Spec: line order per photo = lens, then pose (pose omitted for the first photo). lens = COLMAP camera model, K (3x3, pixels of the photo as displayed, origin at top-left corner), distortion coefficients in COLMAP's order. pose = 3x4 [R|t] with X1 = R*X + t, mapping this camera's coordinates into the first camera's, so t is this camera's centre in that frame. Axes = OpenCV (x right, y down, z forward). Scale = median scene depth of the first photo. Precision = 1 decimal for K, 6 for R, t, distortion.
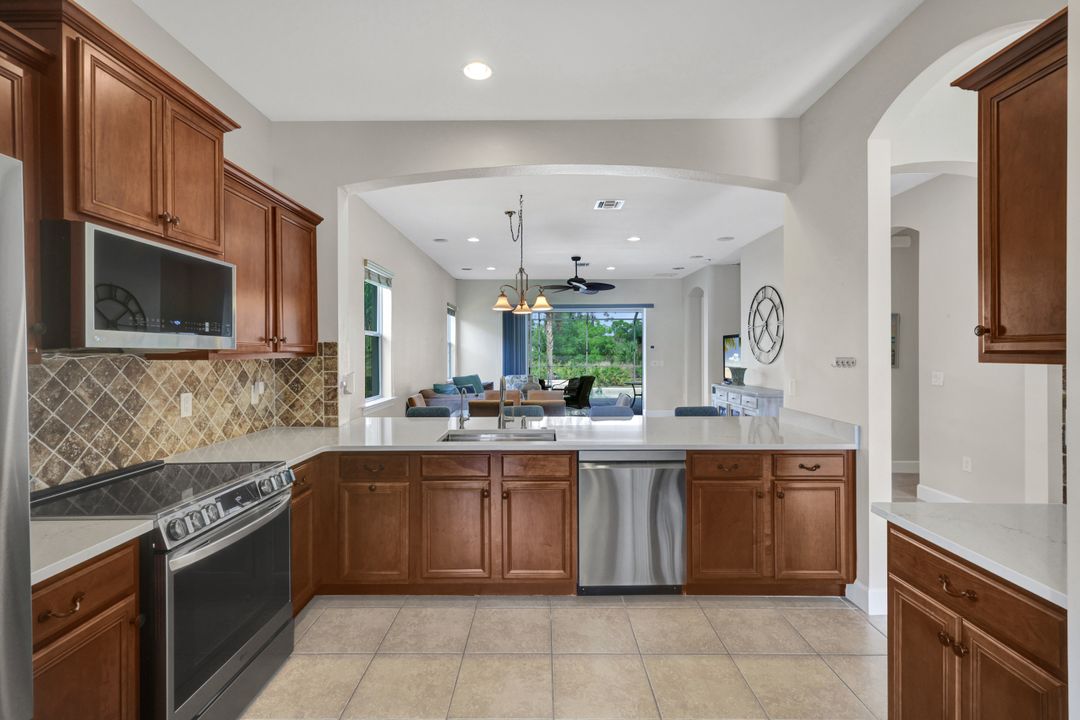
lens RADIAL K [[494.9, 0, 538.3], [0, 494.9, 348.1], [0, 0, 1]] dist [0.003579, 0.000109]
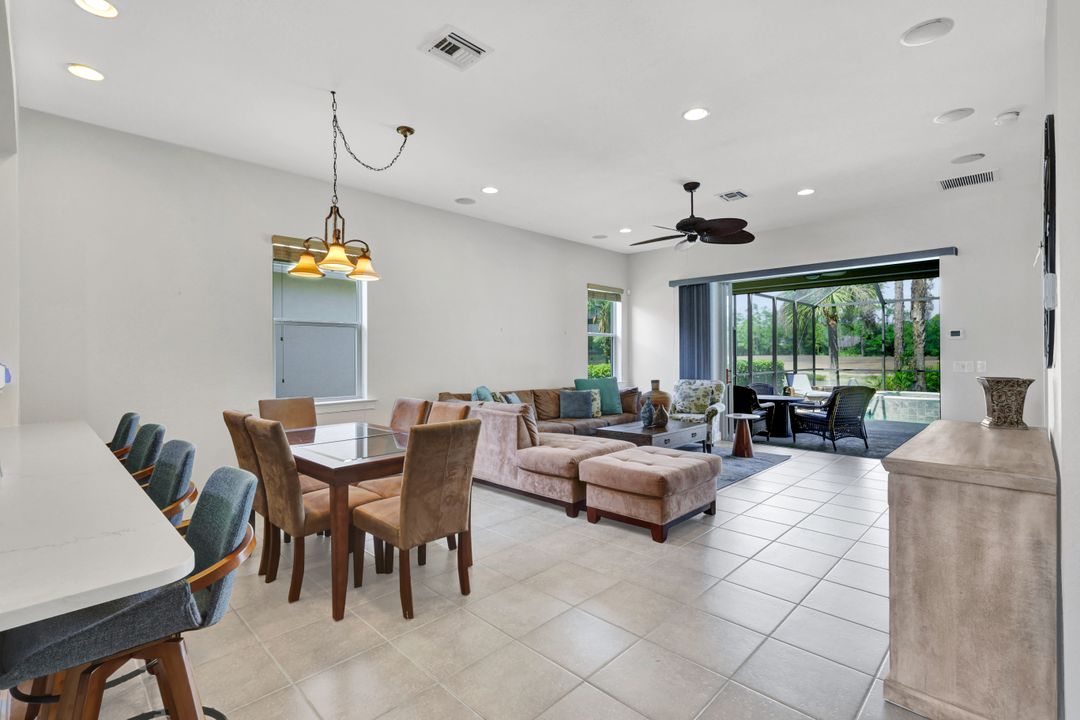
lens RADIAL K [[498.5, 0, 538.8], [0, 498.5, 356.3], [0, 0, 1]] dist [-0.002041, -0.000213]
pose [[0.715873, 0.001226, -0.698230, 1.060038], [0.008700, 0.999905, 0.010676, 0.044824], [0.698177, -0.013717, 0.715794, 1.299973]]
